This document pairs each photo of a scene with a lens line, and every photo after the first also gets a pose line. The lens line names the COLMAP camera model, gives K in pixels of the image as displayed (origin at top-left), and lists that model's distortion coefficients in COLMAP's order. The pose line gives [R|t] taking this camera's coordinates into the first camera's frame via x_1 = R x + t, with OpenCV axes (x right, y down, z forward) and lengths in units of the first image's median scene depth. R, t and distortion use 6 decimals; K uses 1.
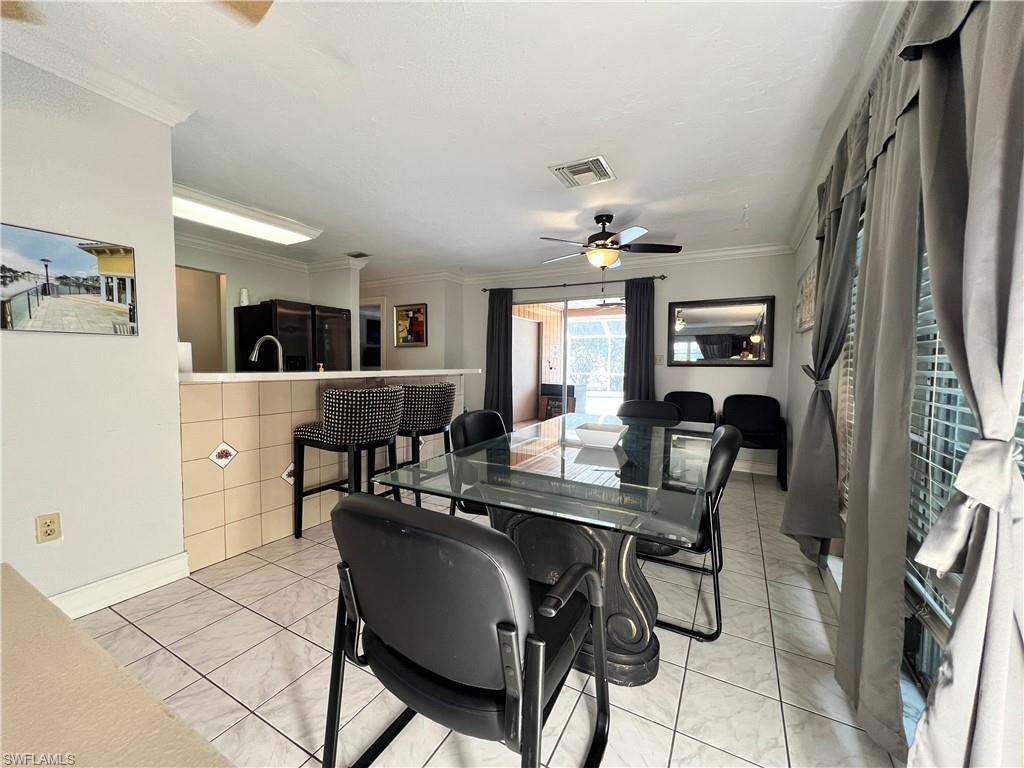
lens RADIAL K [[408.8, 0, 514.6], [0, 408.8, 384.9], [0, 0, 1]] dist [0.000240, 0.000085]
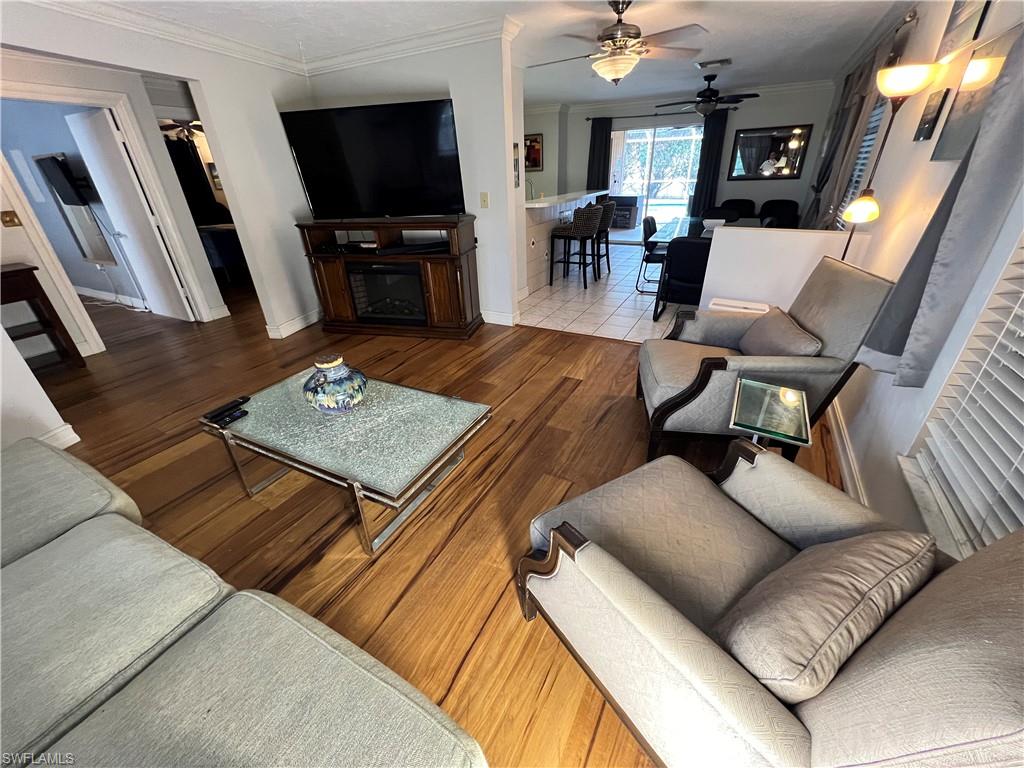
lens RADIAL K [[408.8, 0, 507.9], [0, 408.8, 382.5], [0, 0, 1]] dist [0.000240, 0.000085]
pose [[0.998919, -0.038025, -0.026755, -0.346134], [0.045744, 0.906774, 0.419127, -0.032836], [0.008323, -0.419898, 0.907533, -0.556510]]
